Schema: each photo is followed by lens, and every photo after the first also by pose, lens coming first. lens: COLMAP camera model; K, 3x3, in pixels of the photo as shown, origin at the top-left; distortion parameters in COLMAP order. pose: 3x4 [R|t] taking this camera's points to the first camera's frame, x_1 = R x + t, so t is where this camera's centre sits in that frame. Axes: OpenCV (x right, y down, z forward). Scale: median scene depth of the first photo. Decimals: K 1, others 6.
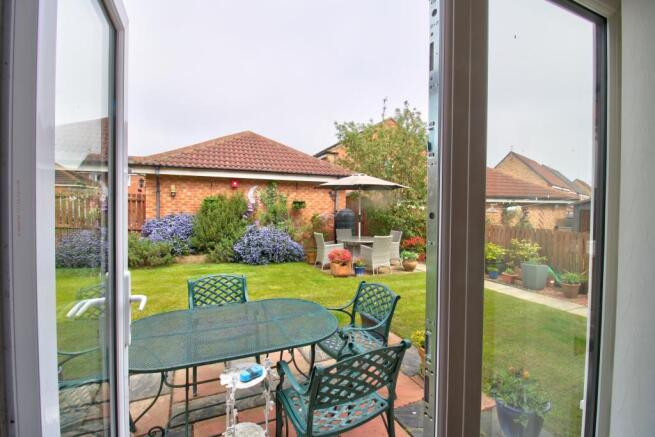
lens RADIAL K [[305.2, 0, 327.1], [0, 305.2, 218.0], [0, 0, 1]] dist [-0.002335, -0.009942]
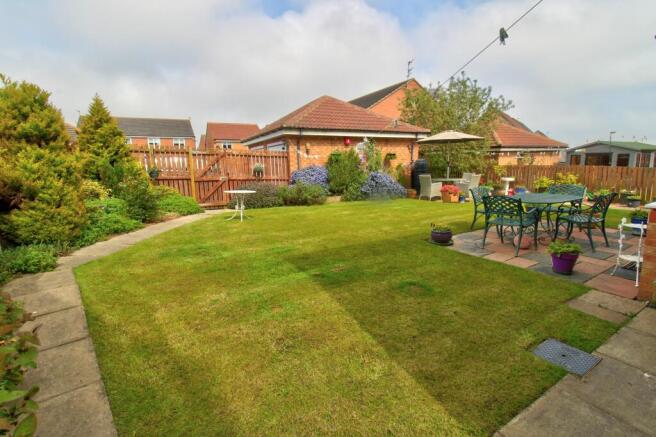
lens RADIAL K [[305.7, 0, 324.8], [0, 305.7, 215.6], [0, 0, 1]] dist [-0.002335, -0.009942]
pose [[0.992637, -0.053023, 0.108908, -0.566801], [0.038222, 0.990278, 0.133751, 0.022771], [-0.114941, -0.128603, 0.985013, -0.300552]]
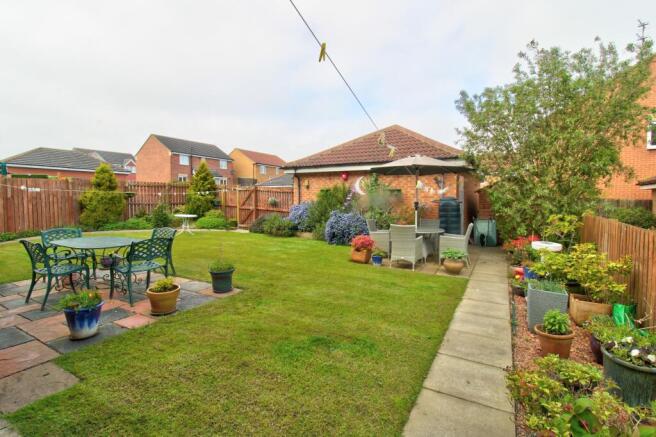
lens RADIAL K [[305.7, 0, 330.2], [0, 305.7, 214.5], [0, 0, 1]] dist [-0.002335, -0.009942]
pose [[0.603358, 0.035428, -0.796683, 0.614443], [-0.029138, 0.999325, 0.022372, 0.011195], [0.796938, 0.009716, 0.603983, 0.254094]]
